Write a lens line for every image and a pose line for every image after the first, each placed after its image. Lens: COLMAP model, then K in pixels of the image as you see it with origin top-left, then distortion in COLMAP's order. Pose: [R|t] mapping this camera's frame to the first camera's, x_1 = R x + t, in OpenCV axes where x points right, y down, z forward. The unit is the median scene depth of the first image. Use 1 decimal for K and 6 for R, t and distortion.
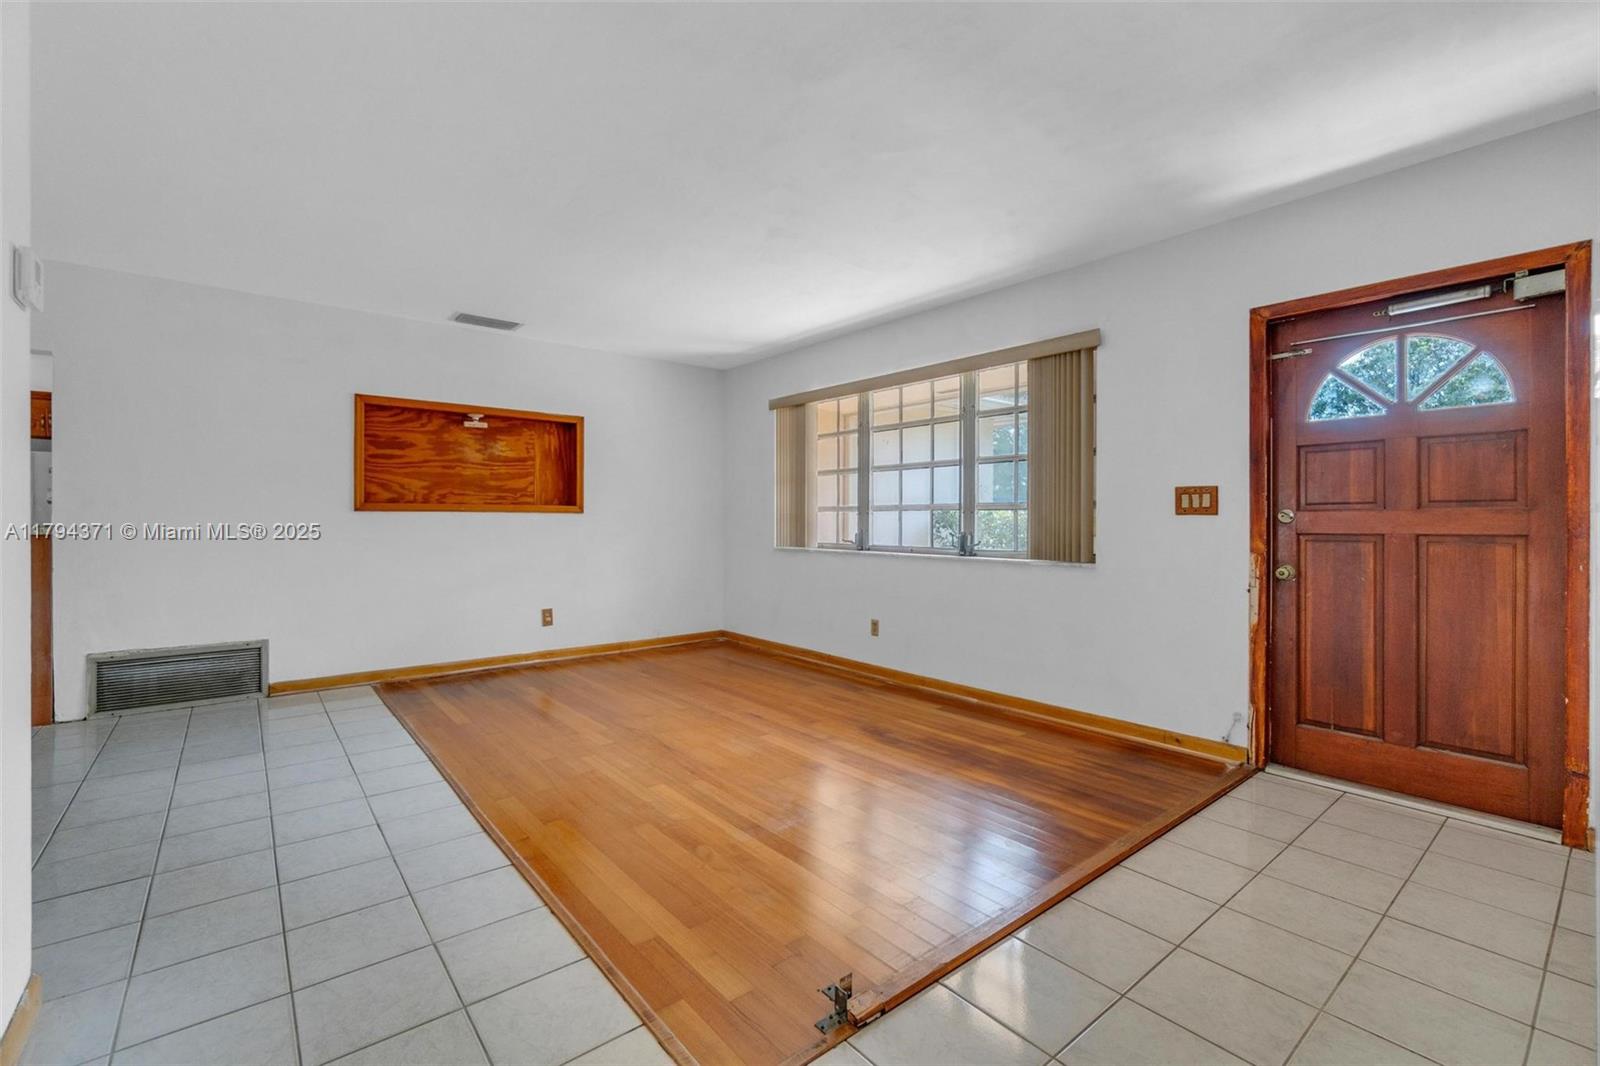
lens RADIAL K [[694.4, 0, 785.0], [0, 694.4, 523.7], [0, 0, 1]] dist [-0.001222, 0.000421]
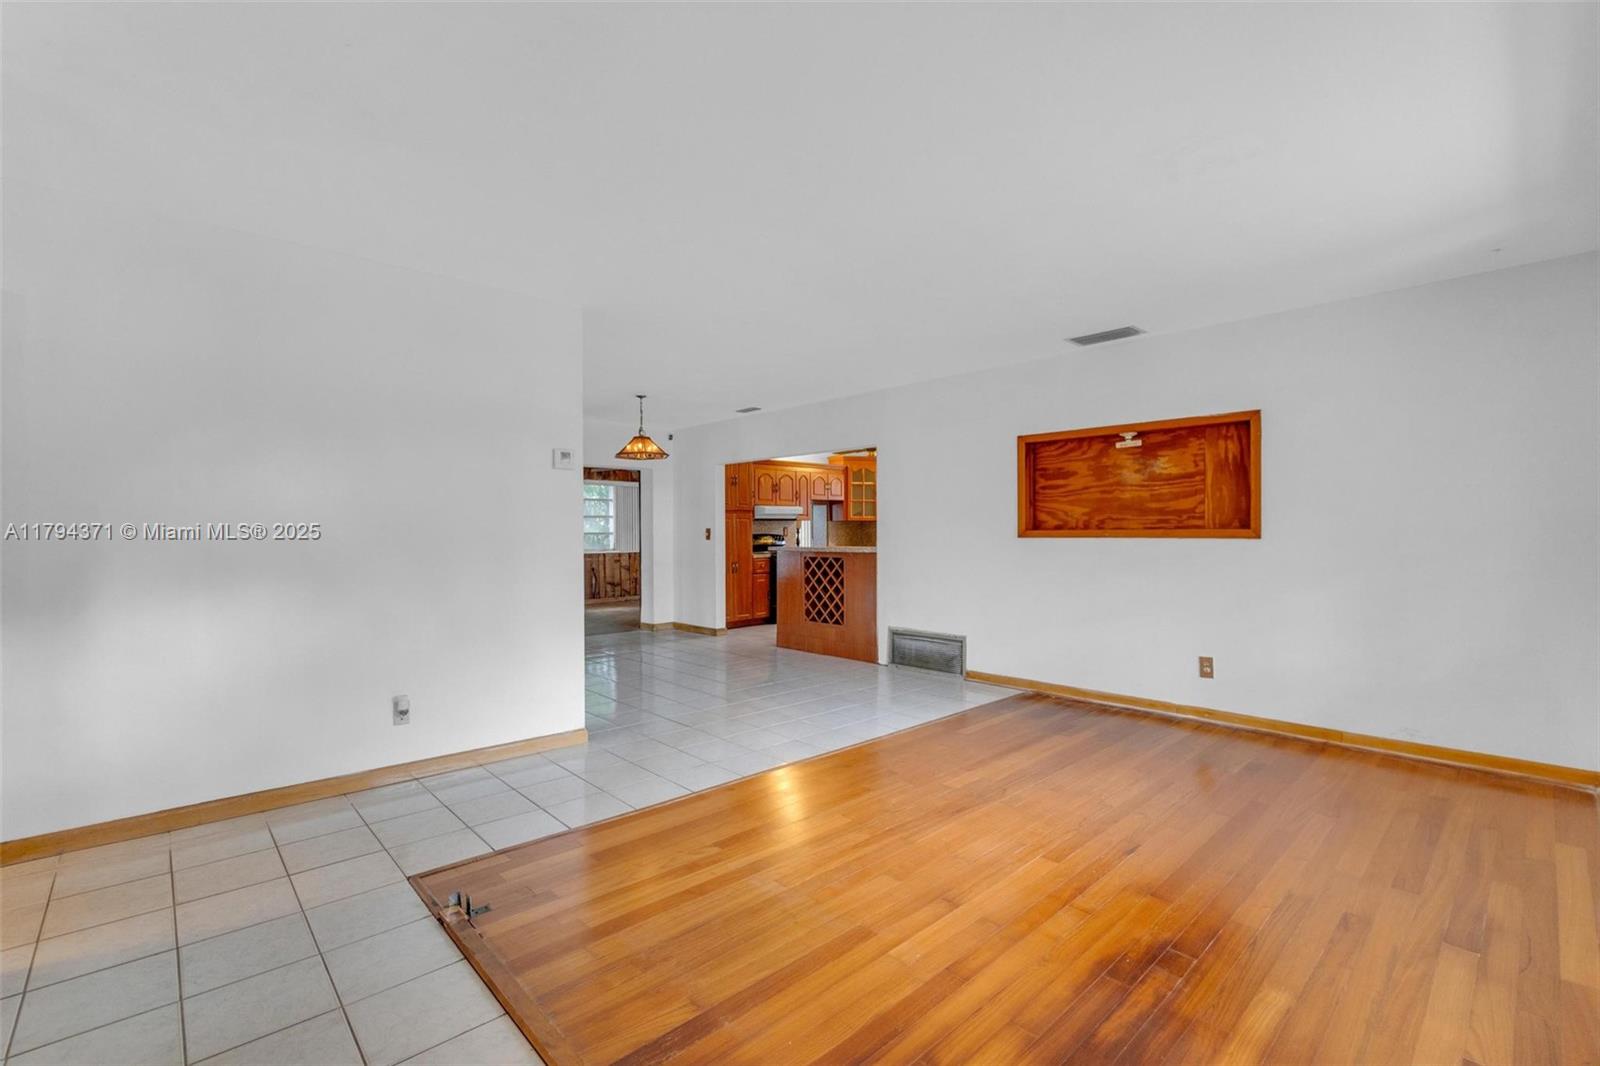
lens RADIAL K [[706.7, 0, 785.8], [0, 706.7, 525.9], [0, 0, 1]] dist [-0.002039, -0.000997]
pose [[0.064026, -0.012963, -0.997864, 0.502417], [-0.005034, 0.999899, -0.013313, -0.018660], [0.997936, 0.005876, 0.063954, 0.509508]]
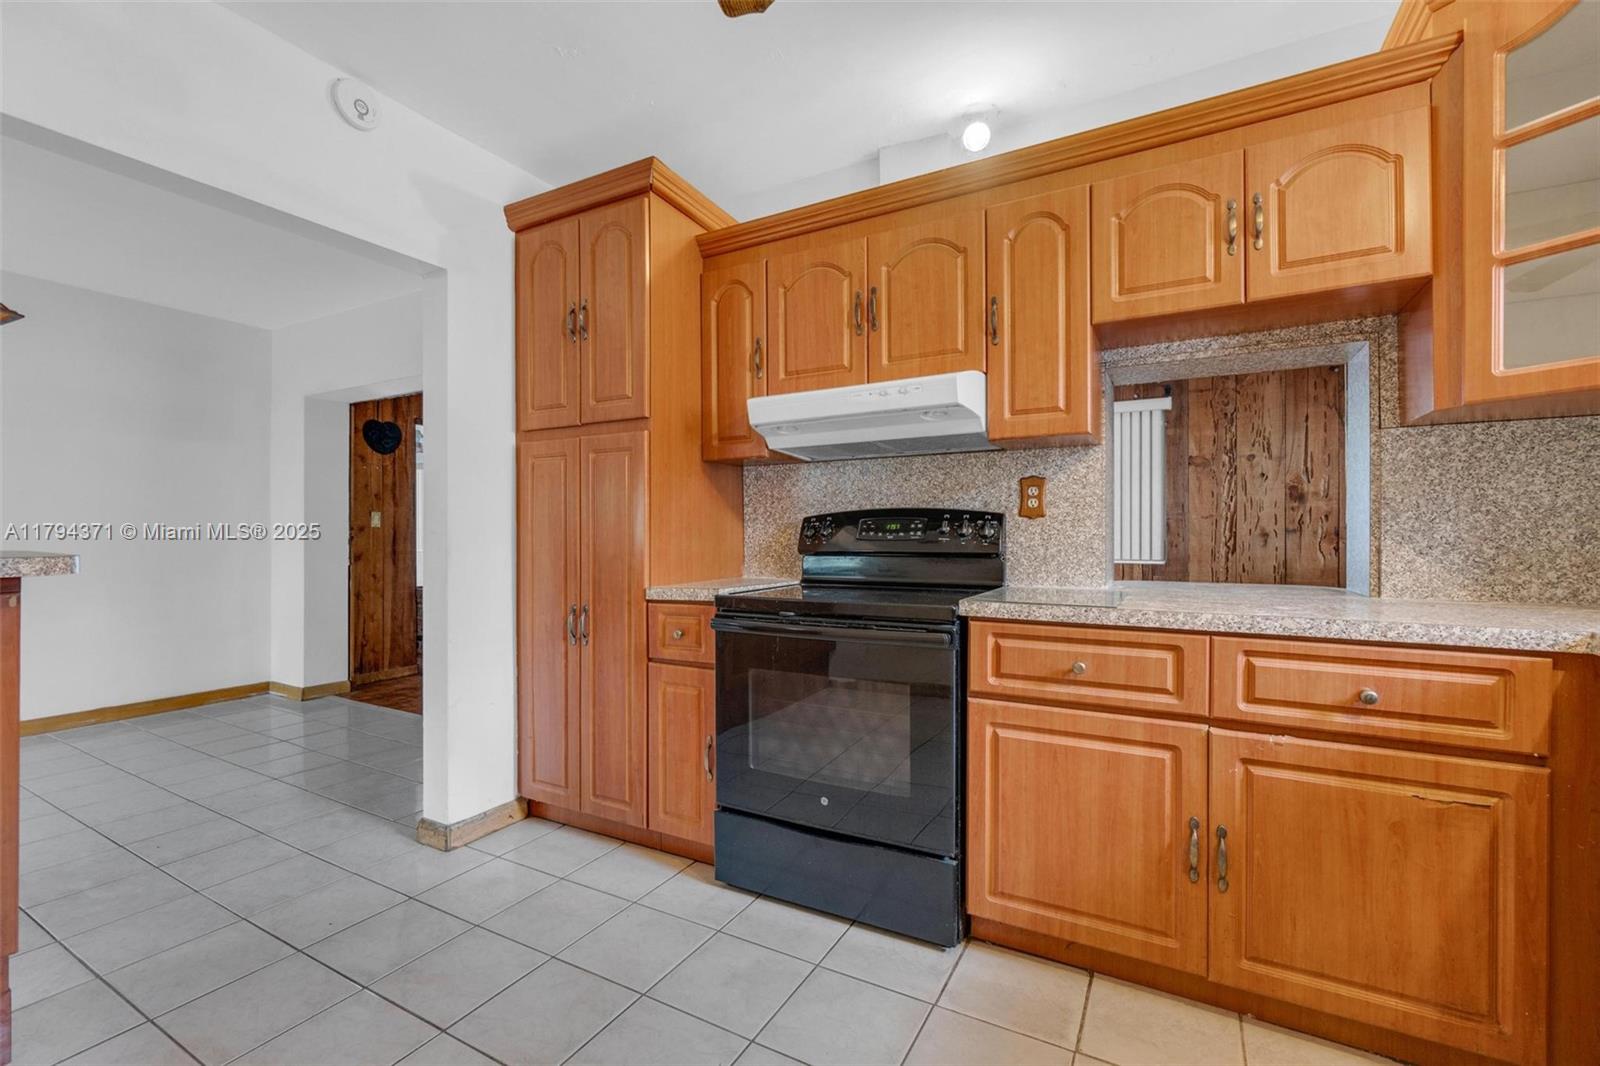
lens RADIAL K [[701.1, 0, 791.1], [0, 701.1, 535.1], [0, 0, 1]] dist [0.001047, 0.000574]
pose [[-0.929497, -0.001237, -0.368828, -1.241705], [-0.005246, 0.999938, 0.009867, -0.007102], [0.368793, 0.011106, -0.929445, 1.016255]]
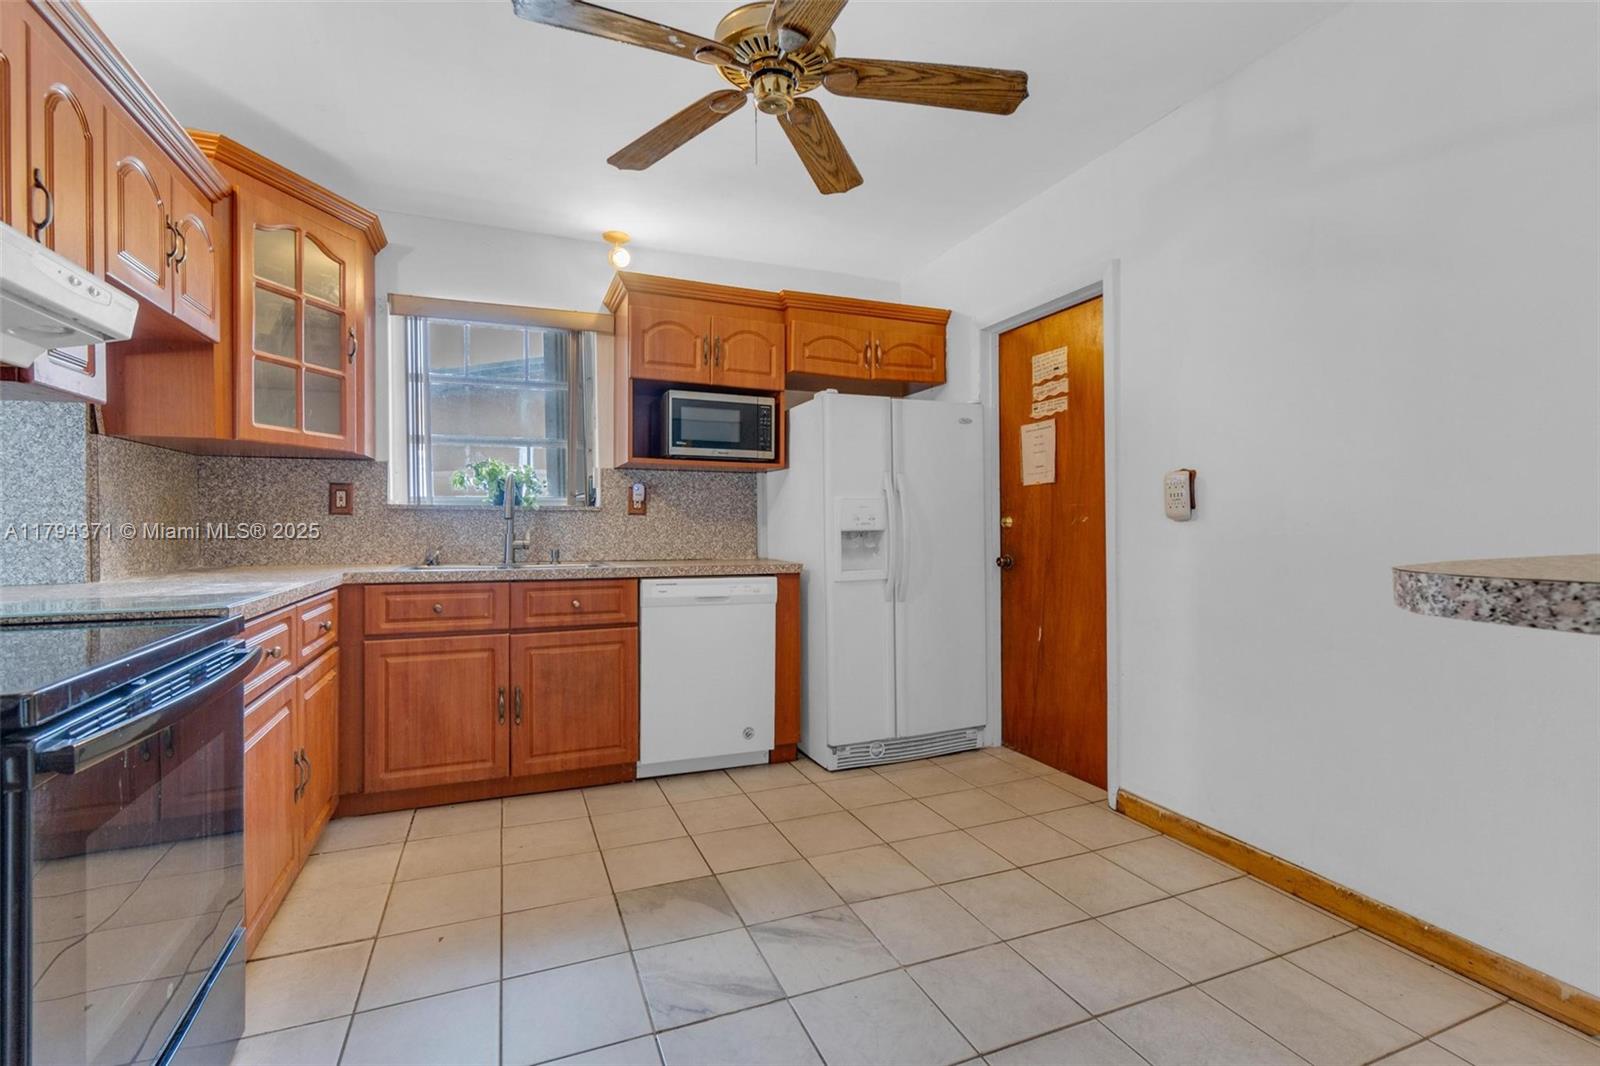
lens RADIAL K [[706.7, 0, 785.8], [0, 706.7, 525.9], [0, 0, 1]] dist [-0.002039, -0.000997]
pose [[0.956331, -0.005354, -0.292236, -1.145262], [0.004807, 0.999985, -0.002590, -0.002525], [0.292245, 0.001073, 0.956343, 0.491833]]
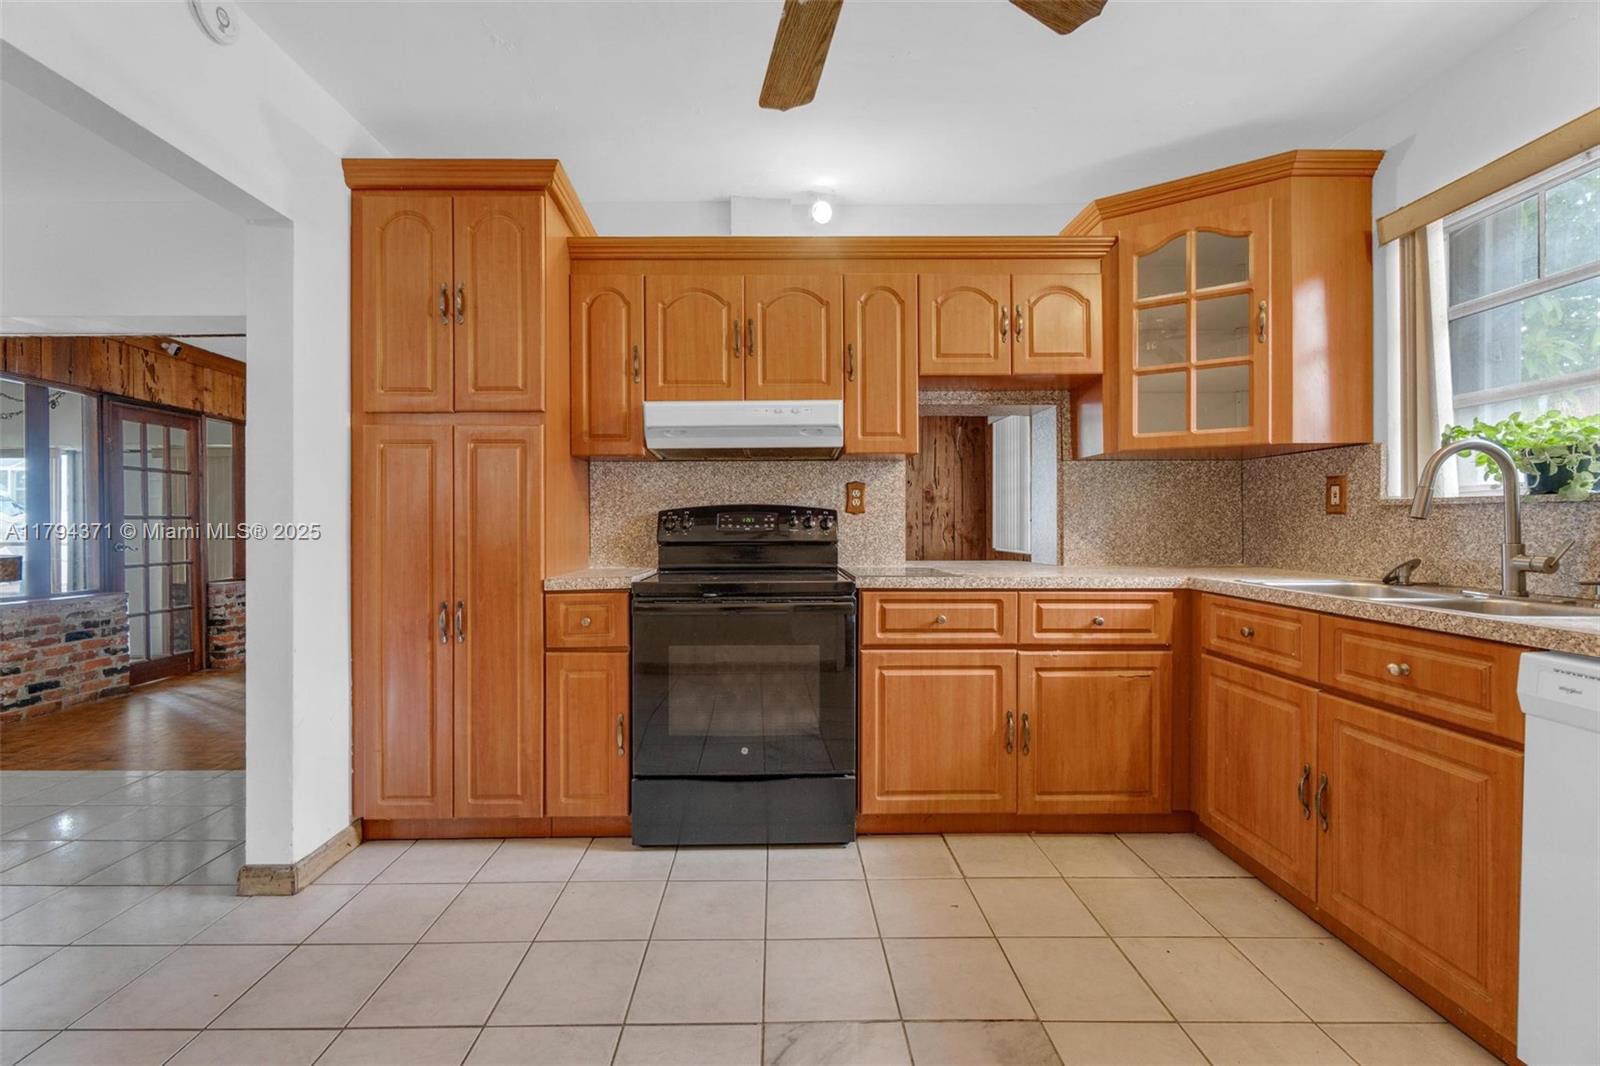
lens RADIAL K [[694.4, 0, 785.0], [0, 694.4, 523.7], [0, 0, 1]] dist [-0.001222, 0.000421]
pose [[-0.618748, -0.004510, -0.785577, -1.053731], [-0.007823, 0.999969, 0.000421, -0.005908], [0.785551, 0.006406, -0.618764, 0.965166]]
